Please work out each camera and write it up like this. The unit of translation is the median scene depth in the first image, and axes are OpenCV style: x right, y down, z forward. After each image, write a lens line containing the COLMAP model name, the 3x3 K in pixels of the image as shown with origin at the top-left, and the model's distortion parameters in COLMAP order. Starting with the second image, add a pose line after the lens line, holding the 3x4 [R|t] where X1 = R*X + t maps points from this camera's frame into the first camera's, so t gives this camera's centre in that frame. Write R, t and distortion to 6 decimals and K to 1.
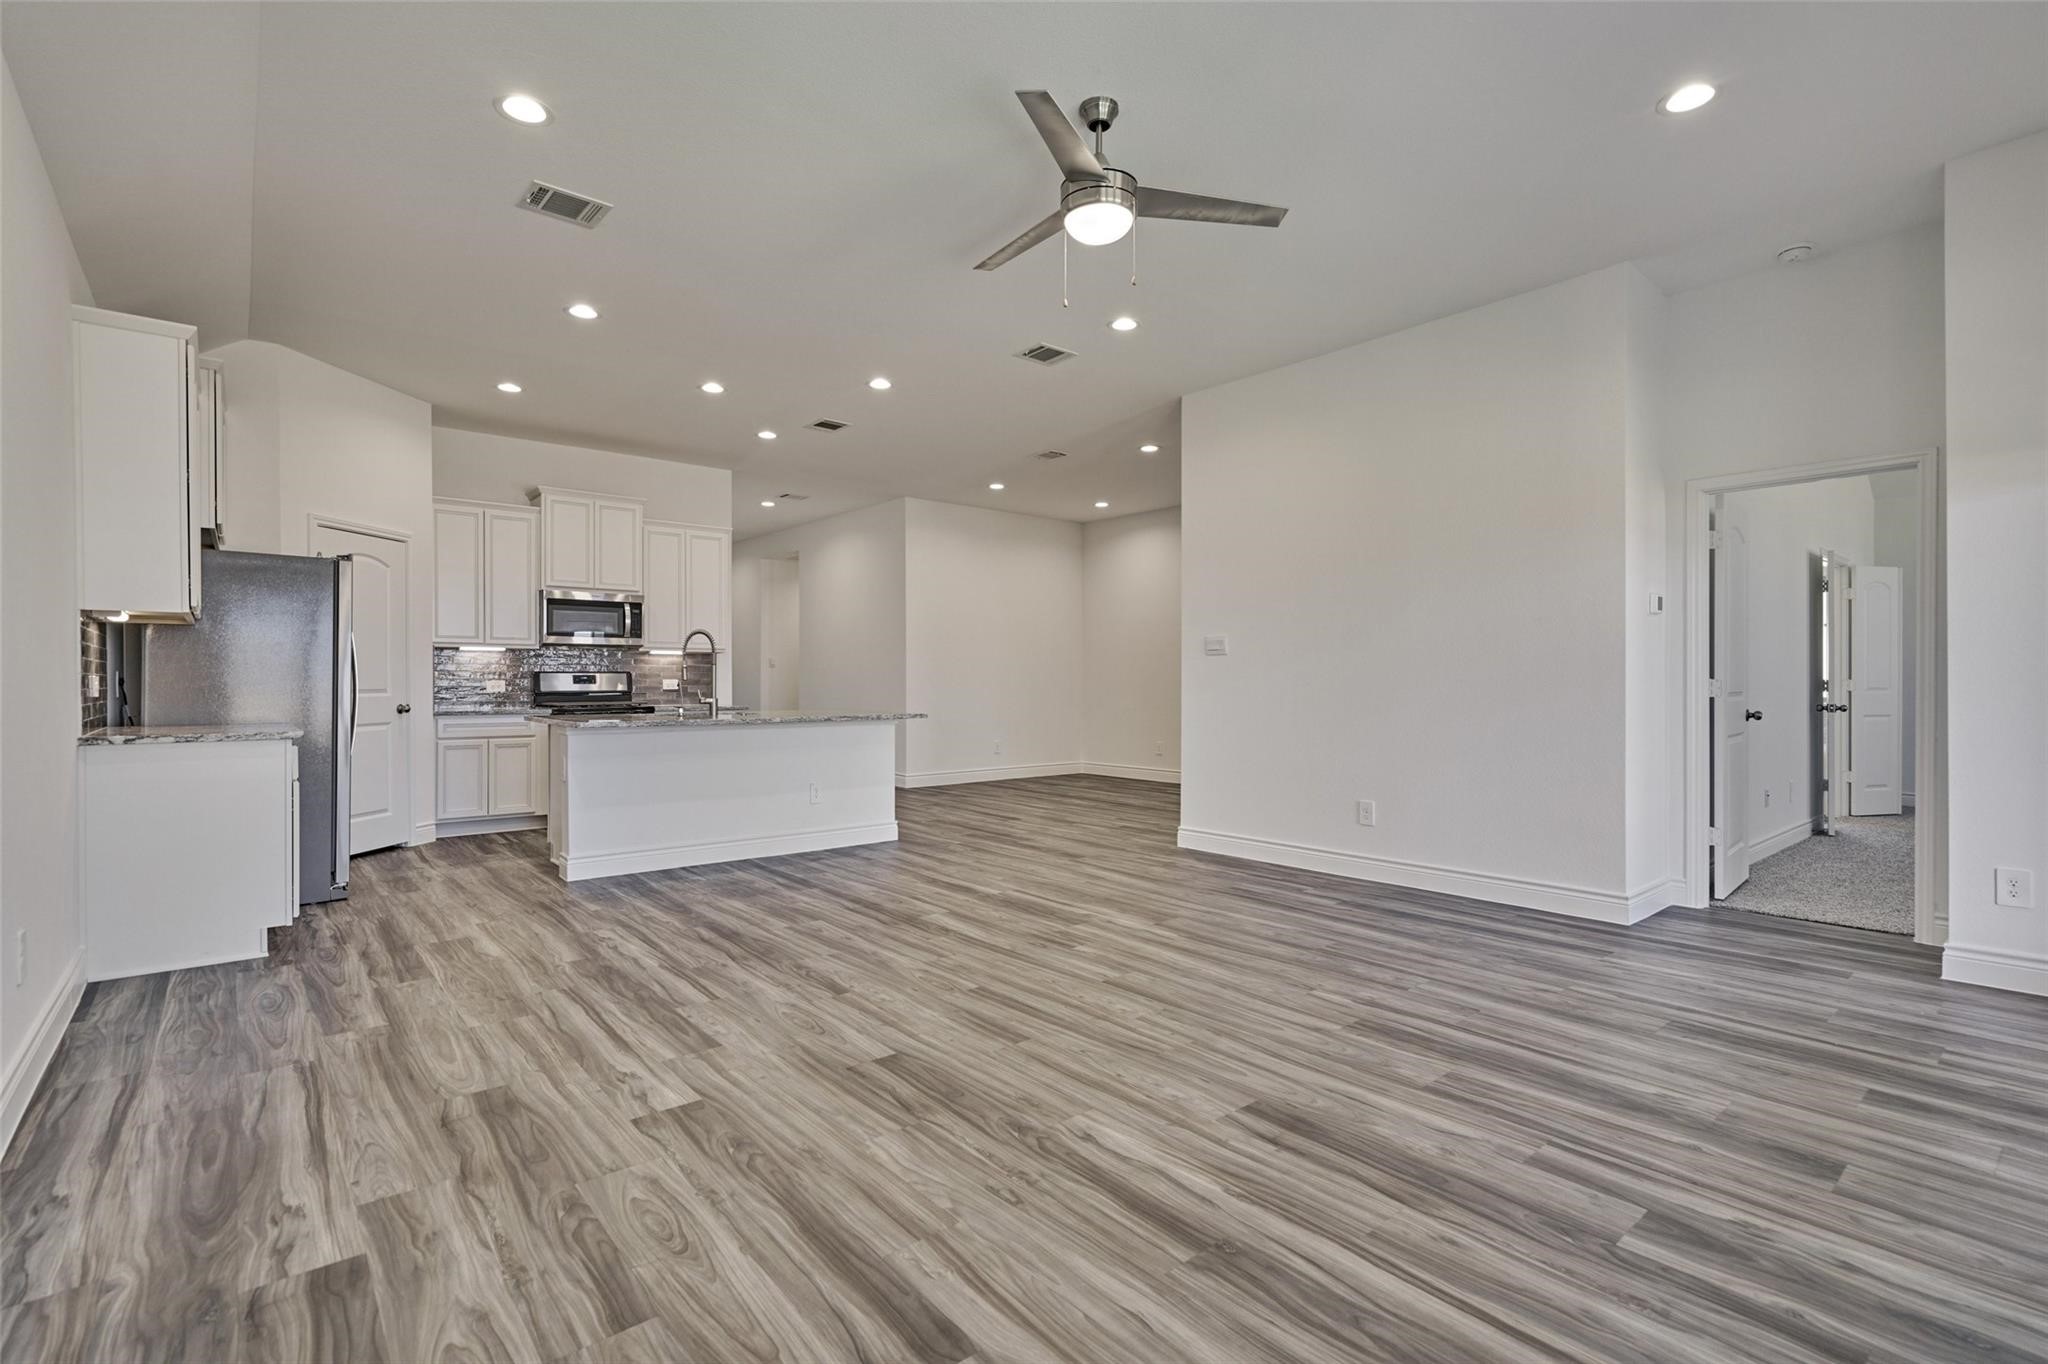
lens RADIAL K [[941.0, 0, 1015.2], [0, 941.0, 682.7], [0, 0, 1]] dist [-0.000305, -0.000232]
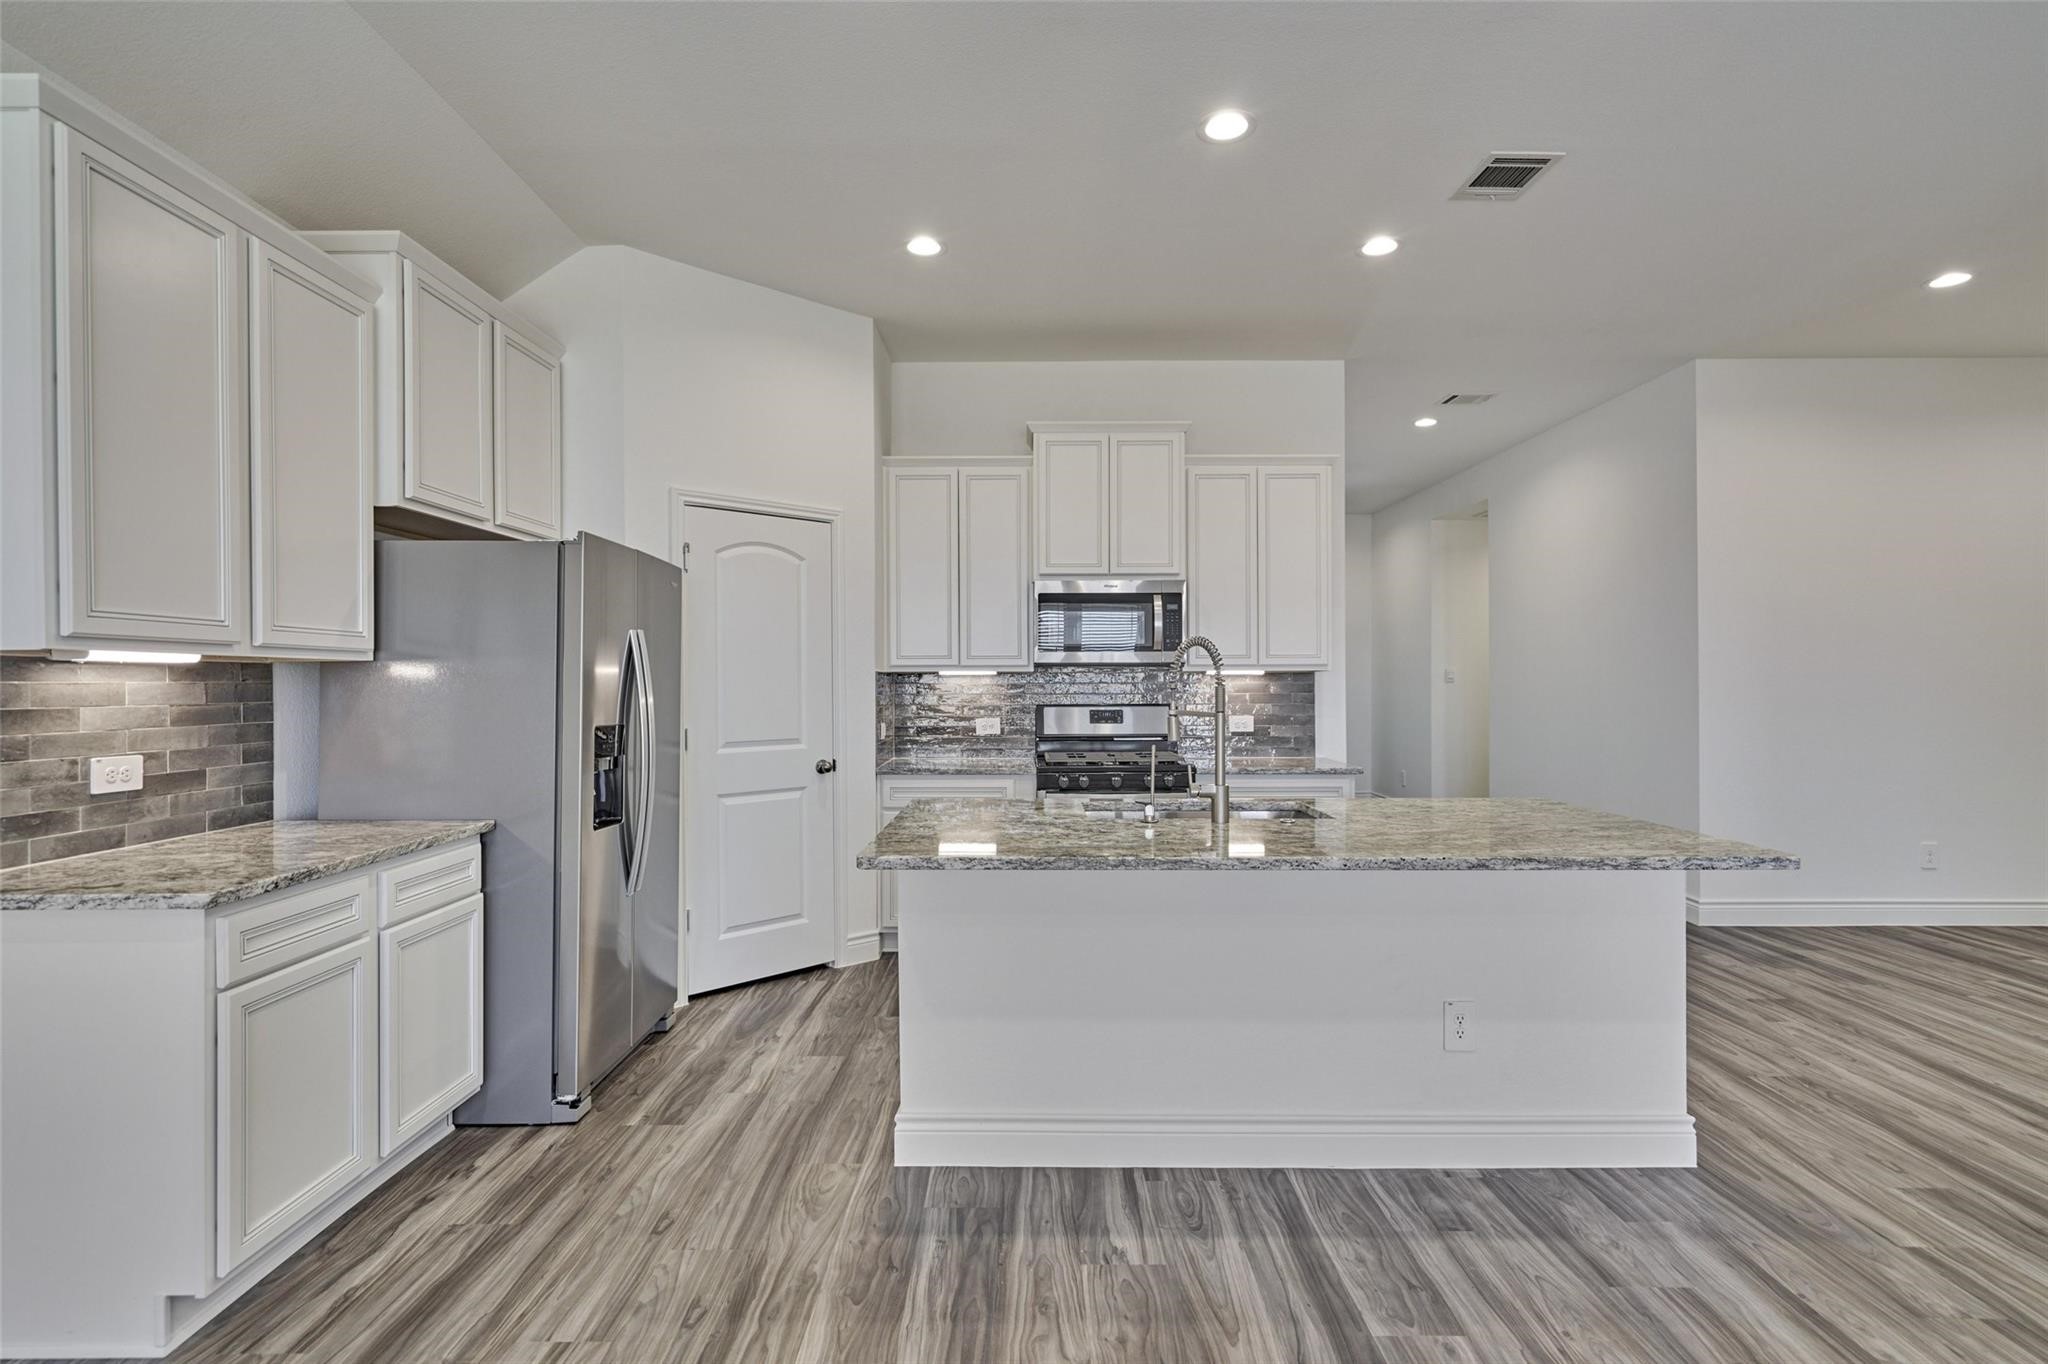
lens RADIAL K [[993.9, 0, 1019.2], [0, 993.9, 683.5], [0, 0, 1]] dist [0.001315, 0.001219]
pose [[0.764896, -0.002632, -0.644149, -0.106124], [0.002390, 0.999996, -0.001248, -0.042732], [0.644150, -0.000584, 0.764899, 0.735319]]
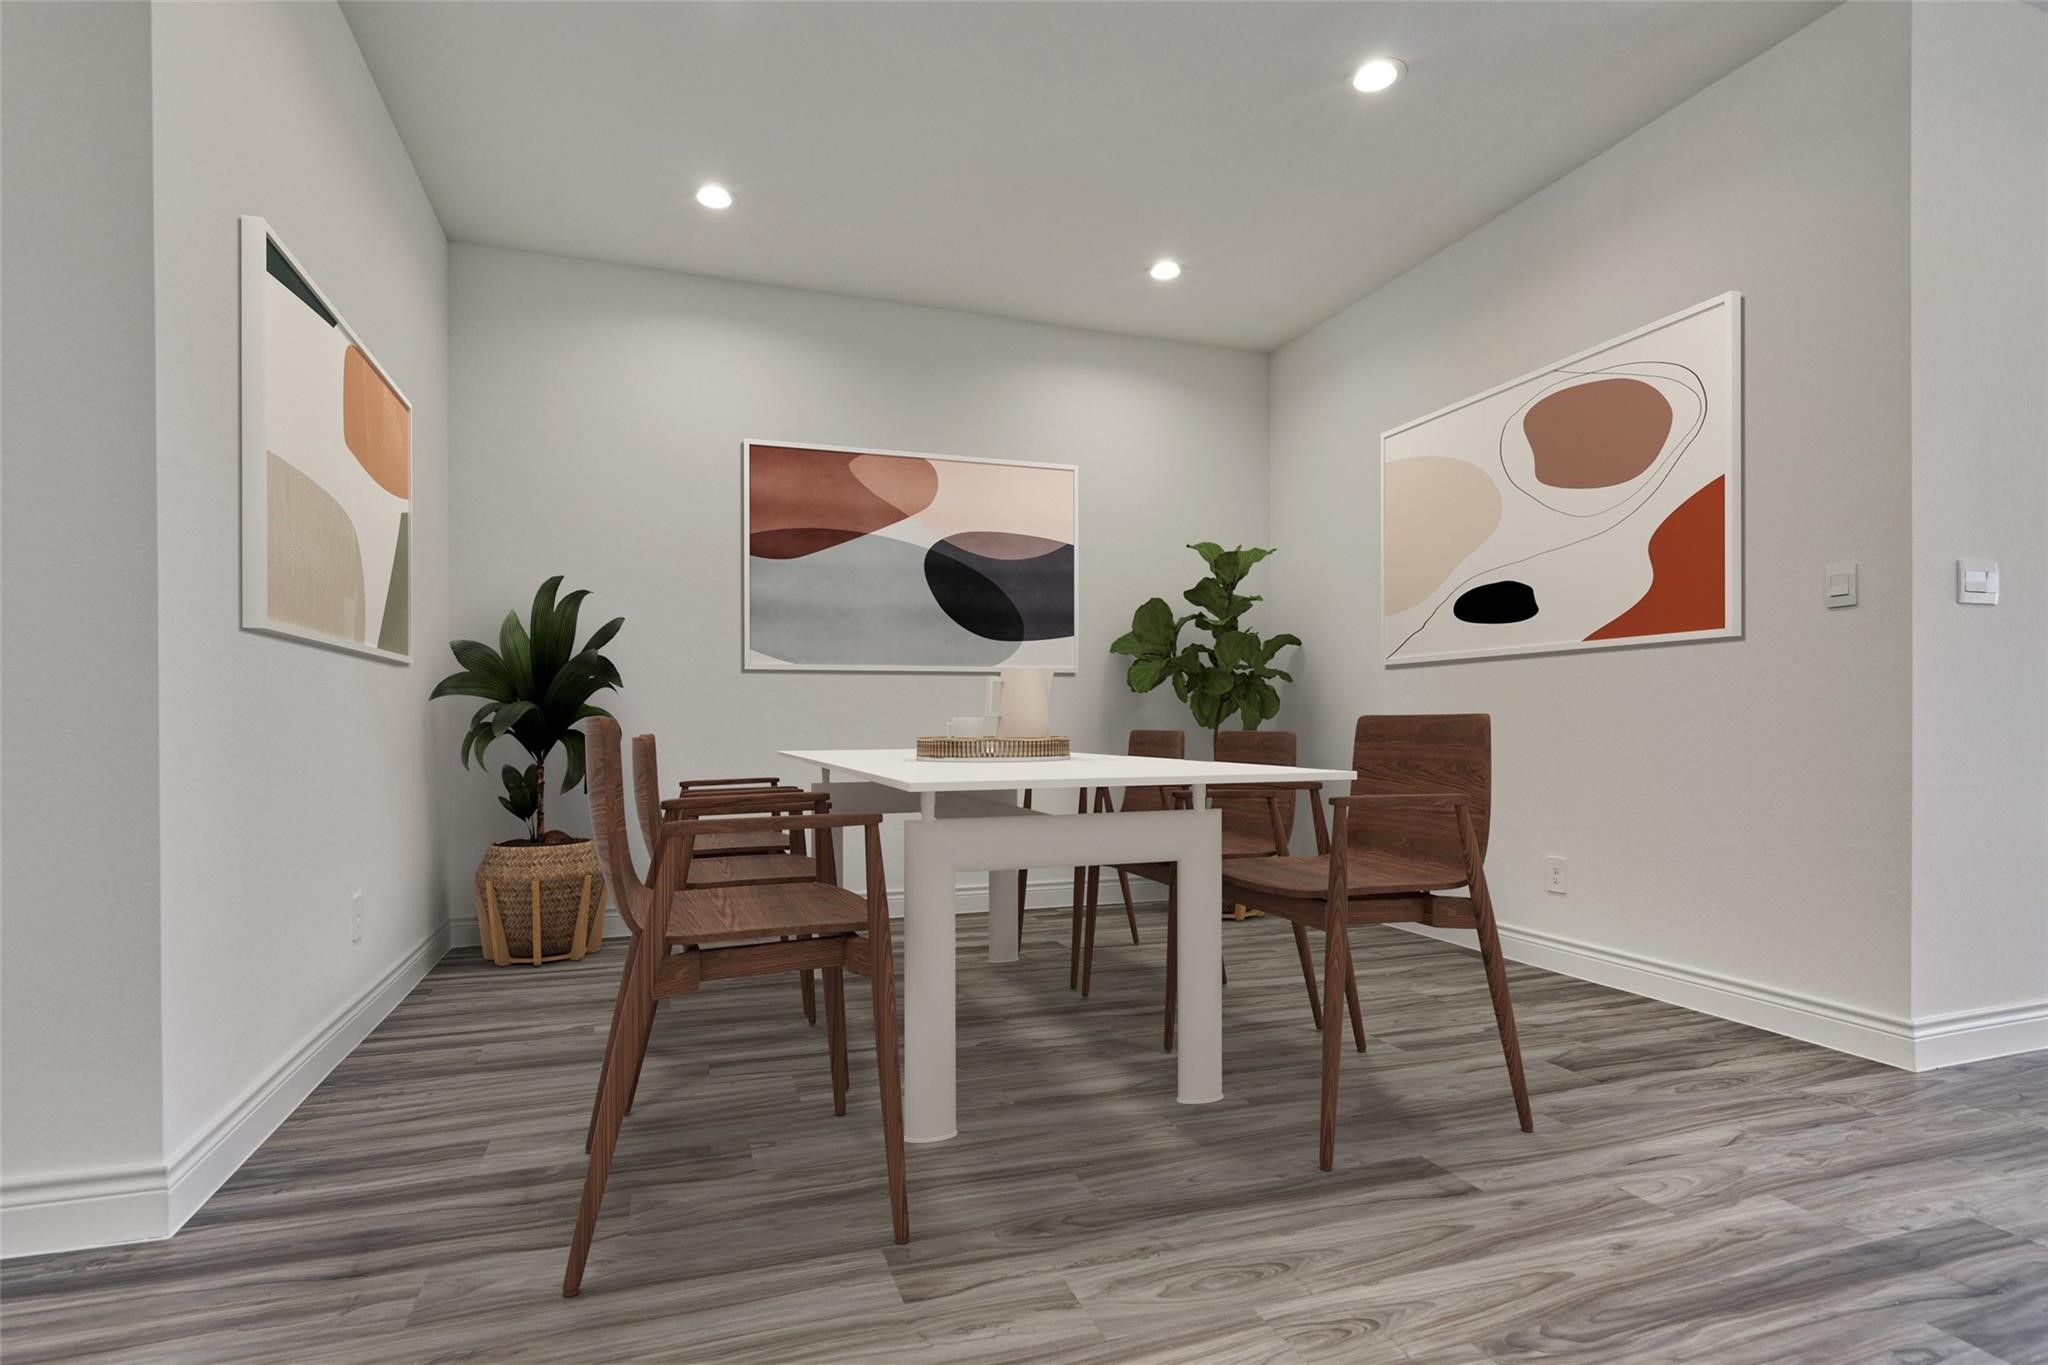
lens RADIAL K [[993.9, 0, 1019.2], [0, 993.9, 684.0], [0, 0, 1]] dist [0.001315, 0.001219]
pose [[0.348065, 0.037430, 0.936723, -0.506672], [-0.000063, 0.999204, -0.039903, 0.035050], [-0.937470, 0.013830, 0.347790, 1.671215]]
